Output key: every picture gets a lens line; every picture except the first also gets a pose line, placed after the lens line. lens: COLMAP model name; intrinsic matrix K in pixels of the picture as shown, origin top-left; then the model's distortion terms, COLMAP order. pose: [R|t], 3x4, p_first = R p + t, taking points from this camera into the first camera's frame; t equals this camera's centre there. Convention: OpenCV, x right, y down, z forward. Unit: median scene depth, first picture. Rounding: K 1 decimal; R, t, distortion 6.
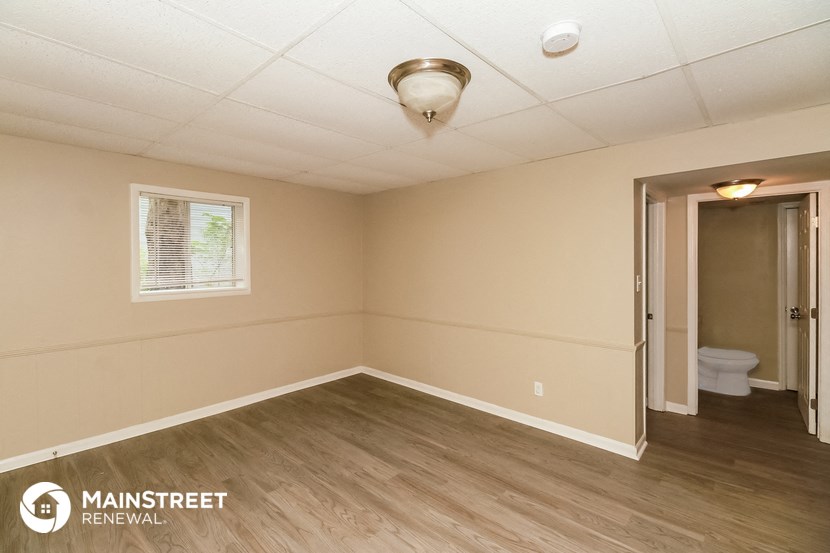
lens RADIAL K [[379.2, 0, 410.9], [0, 379.2, 270.4], [0, 0, 1]] dist [0.002564, -0.000073]
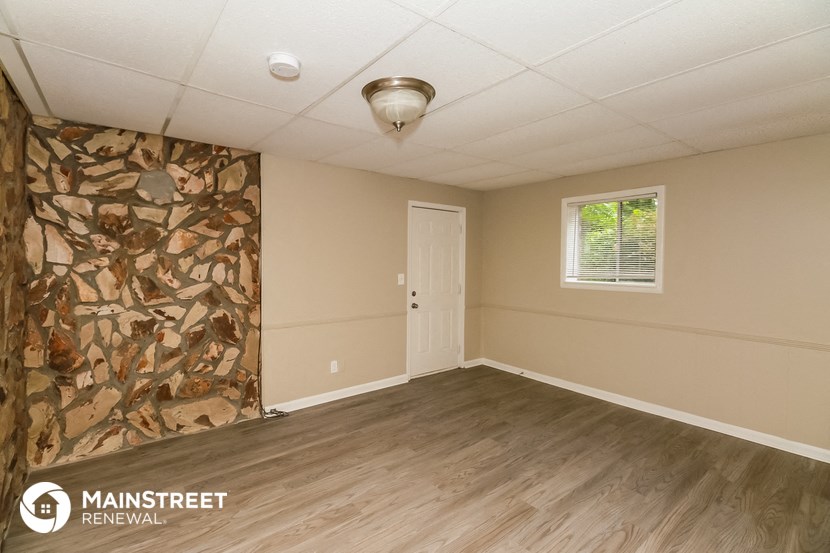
lens RADIAL K [[379.2, 0, 415.8], [0, 379.2, 274.1], [0, 0, 1]] dist [0.002564, -0.000073]
pose [[-0.153208, 0.037126, -0.987496, 0.675616], [-0.021006, 0.998946, 0.040815, -0.007203], [0.987971, 0.026997, -0.152267, 0.705104]]
